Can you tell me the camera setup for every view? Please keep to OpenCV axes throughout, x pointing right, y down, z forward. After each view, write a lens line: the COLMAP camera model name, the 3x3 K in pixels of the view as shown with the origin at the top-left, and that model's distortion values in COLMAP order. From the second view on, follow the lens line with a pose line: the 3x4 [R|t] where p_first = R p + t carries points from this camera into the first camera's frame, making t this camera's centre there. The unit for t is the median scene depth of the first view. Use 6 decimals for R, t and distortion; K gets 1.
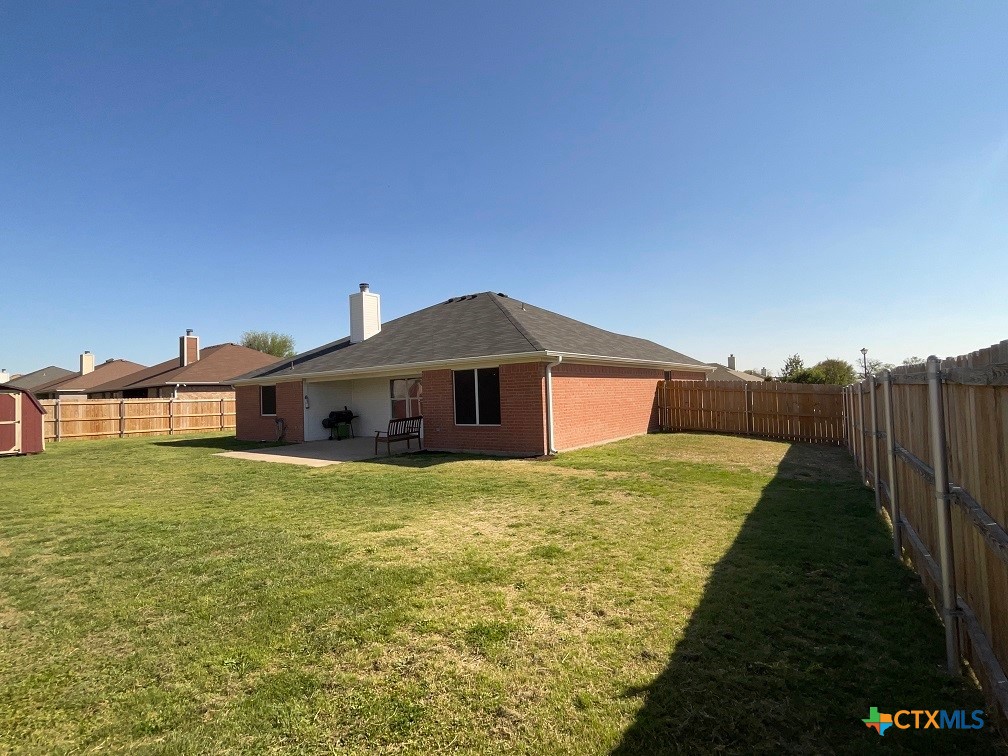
lens RADIAL K [[492.5, 0, 503.2], [0, 492.5, 379.2], [0, 0, 1]] dist [-0.000980, -0.000058]
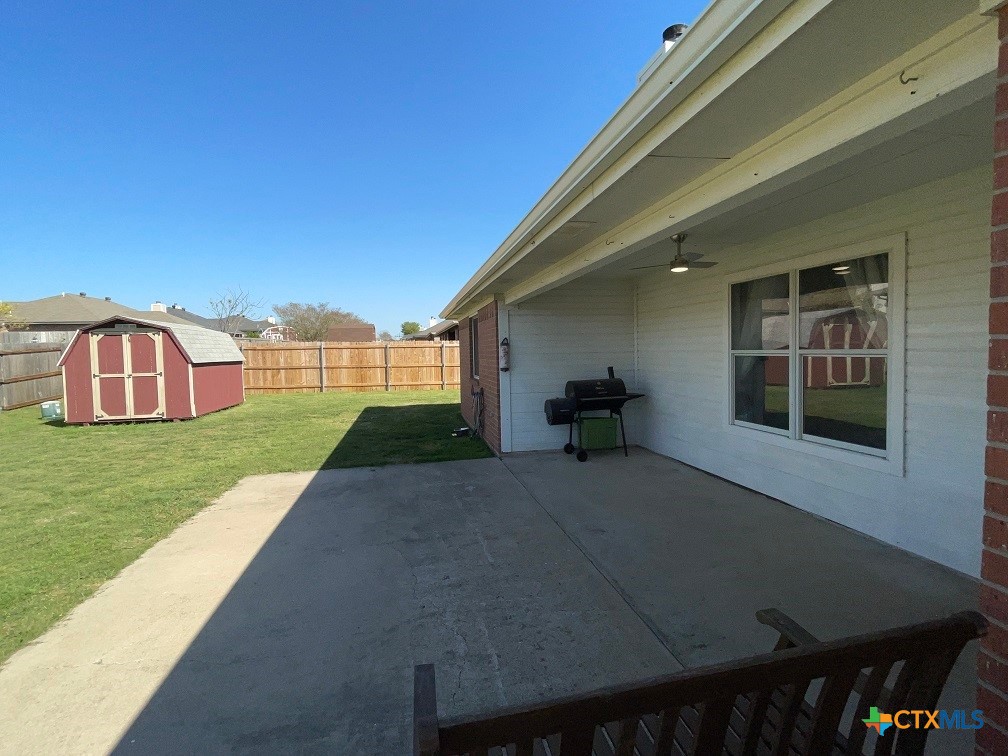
lens RADIAL K [[492.5, 0, 504.8], [0, 492.5, 374.6], [0, 0, 1]] dist [-0.000980, -0.000058]
pose [[0.731047, 0.055673, -0.680052, -0.125912], [0.017440, 0.994815, 0.100190, 0.021671], [0.682104, -0.085104, 0.726286, 0.690132]]
